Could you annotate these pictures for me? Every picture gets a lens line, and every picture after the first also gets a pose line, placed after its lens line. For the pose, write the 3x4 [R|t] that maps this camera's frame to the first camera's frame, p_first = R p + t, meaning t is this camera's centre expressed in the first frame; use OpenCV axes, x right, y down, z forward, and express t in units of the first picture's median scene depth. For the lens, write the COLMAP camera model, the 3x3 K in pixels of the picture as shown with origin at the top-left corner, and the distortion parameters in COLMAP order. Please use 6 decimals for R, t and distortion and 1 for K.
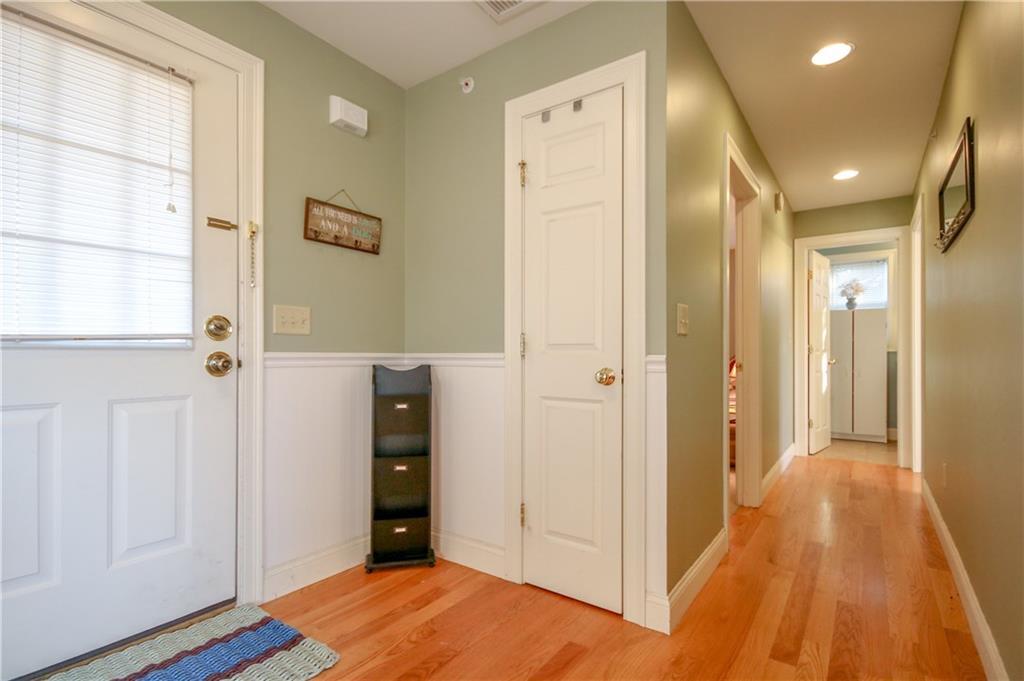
lens RADIAL K [[493.3, 0, 509.2], [0, 493.3, 354.9], [0, 0, 1]] dist [0.001012, 0.000027]
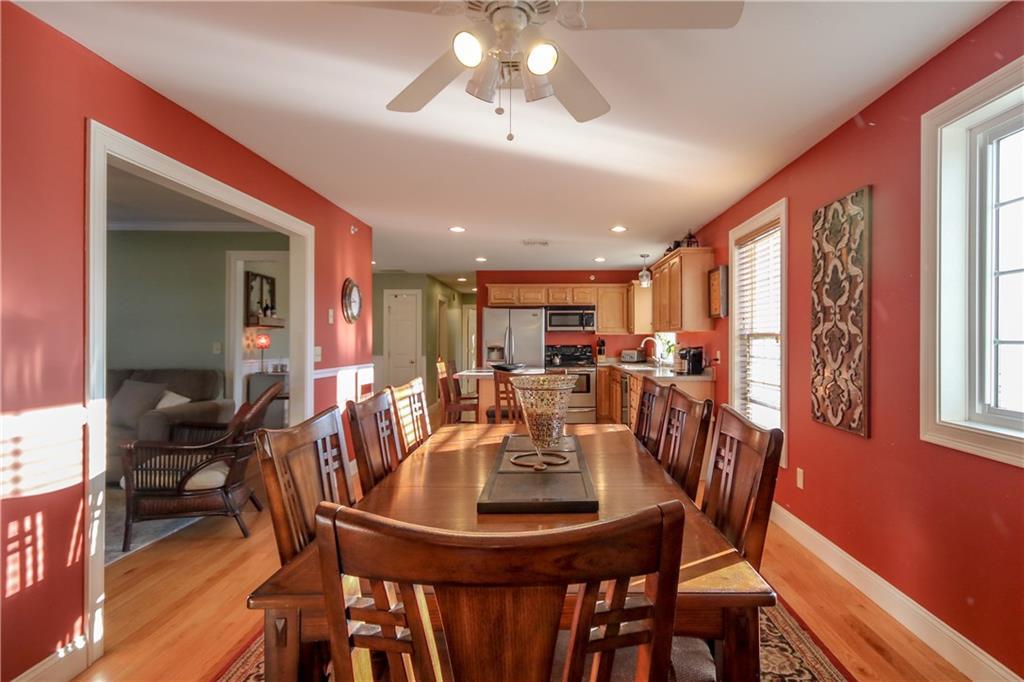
lens RADIAL K [[546.6, 0, 541.2], [0, 546.6, 341.5], [0, 0, 1]] dist [0.000657, 0.000145]
pose [[0.817856, 0.002060, 0.575419, -1.584621], [-0.000795, 0.999997, -0.002451, -0.115525], [-0.575422, 0.001547, 0.817855, -3.454752]]
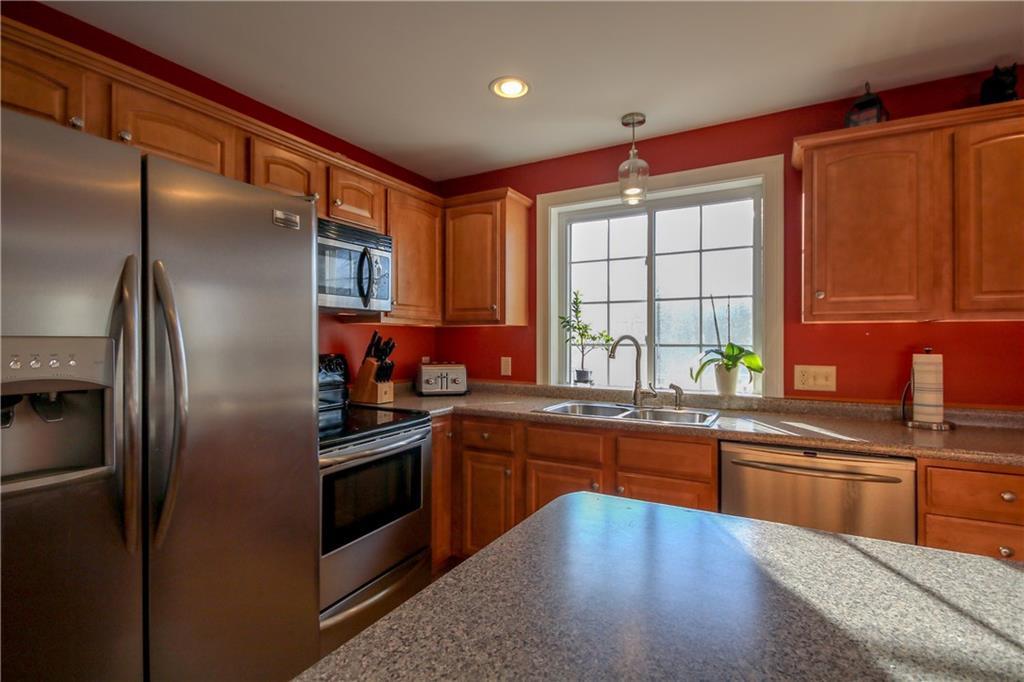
lens RADIAL K [[477.6, 0, 510.1], [0, 477.6, 339.9], [0, 0, 1]] dist [0.003231, -0.000365]
pose [[-0.116198, -0.001030, 0.993226, -0.090736], [-0.001235, 0.999999, 0.000892, -0.137014], [-0.993225, -0.001123, -0.116199, -0.393048]]
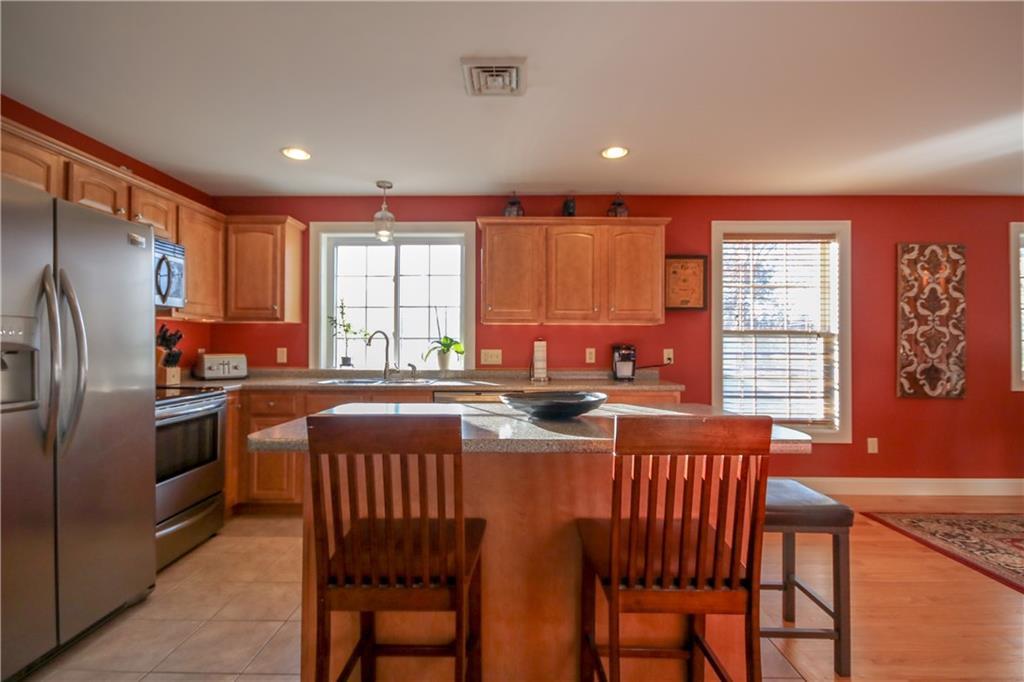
lens RADIAL K [[477.6, 0, 510.1], [0, 477.6, 339.9], [0, 0, 1]] dist [0.003231, -0.000365]
pose [[-0.577498, 0.007610, 0.816356, -0.661208], [-0.002205, 0.999938, -0.010881, -0.093013], [-0.816389, -0.008084, -0.577446, -0.196817]]
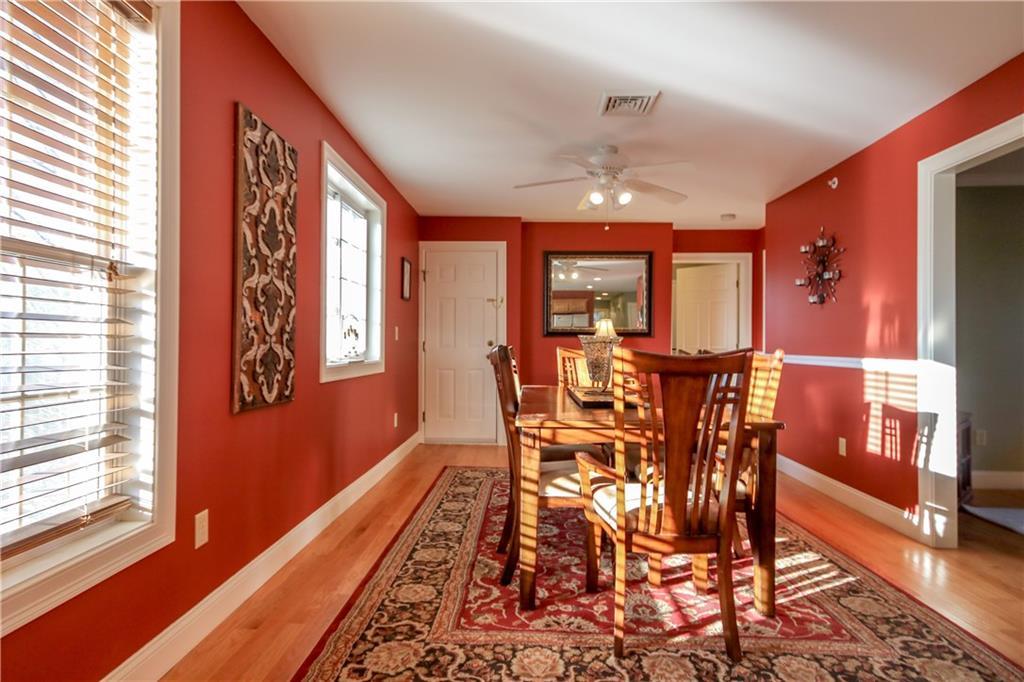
lens RADIAL K [[557.7, 0, 527.1], [0, 557.7, 337.8], [0, 0, 1]] dist [0.013989, 0.000565]
pose [[-0.817999, -0.011011, -0.575114, 0.178418], [-0.009859, 0.999938, -0.005122, -0.036401], [0.575135, 0.001480, -0.818057, -1.344897]]
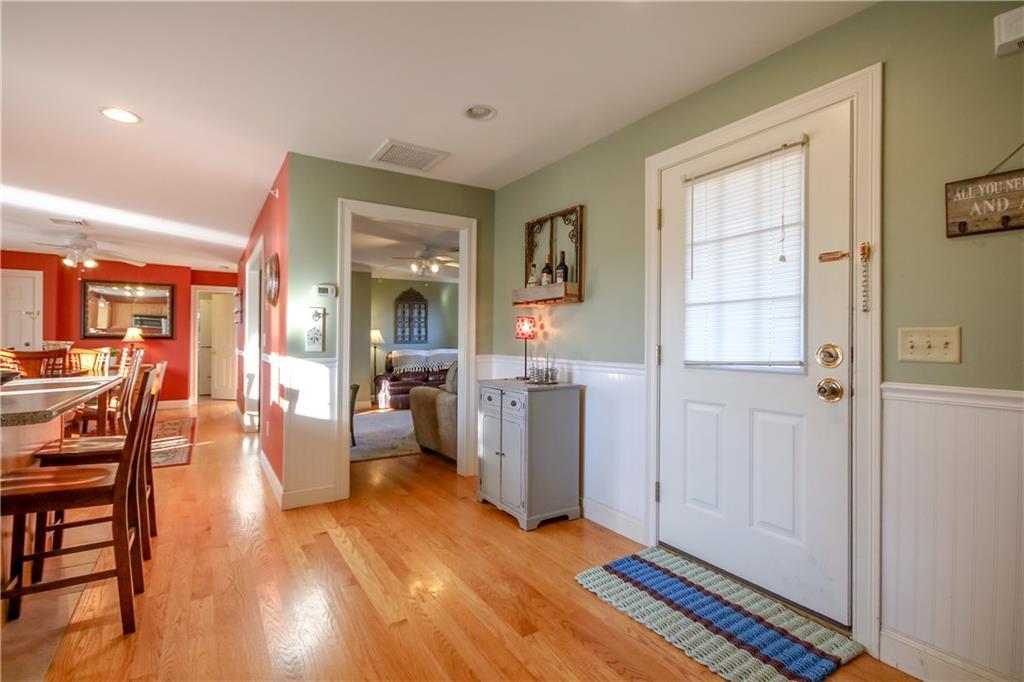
lens RADIAL K [[472.8, 0, 512.0], [0, 472.8, 341.0], [0, 0, 1]] dist [-0.000749, -0.000257]
pose [[-0.360478, -0.008313, -0.932730, 0.541508], [-0.011388, 0.999925, -0.004510, -0.066388], [0.932698, 0.008996, -0.360546, 0.662753]]
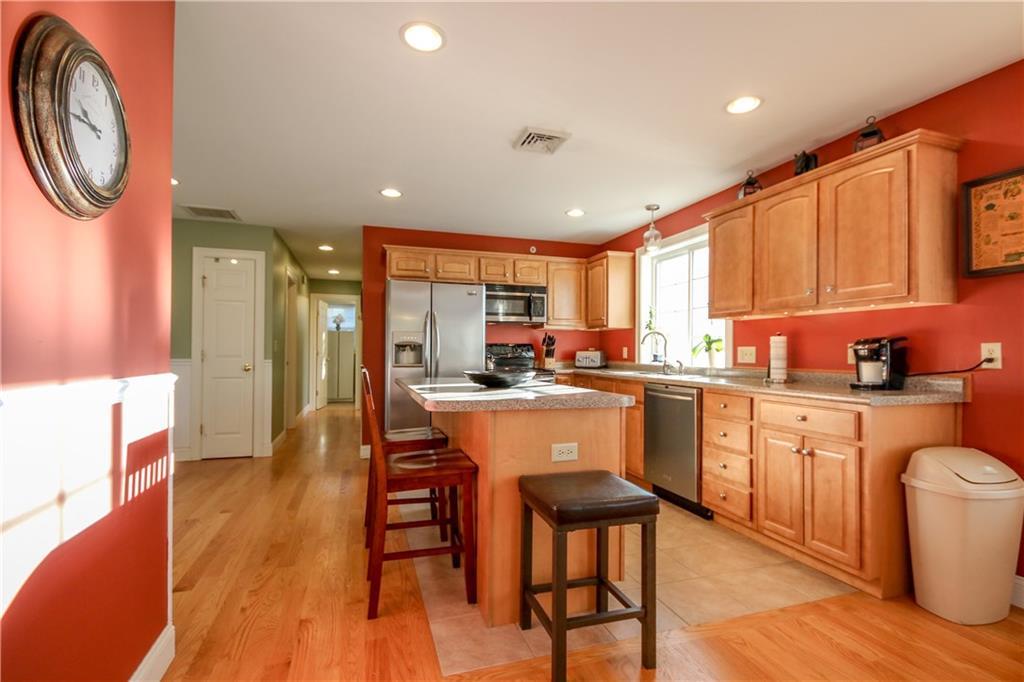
lens RADIAL K [[476.9, 0, 513.3], [0, 476.9, 346.5], [0, 0, 1]] dist [0.003659, -0.000307]
pose [[0.590741, 0.013456, 0.806749, -0.990349], [-0.006500, 0.999908, -0.011918, -0.049291], [-0.806835, 0.001796, 0.590775, -1.608351]]
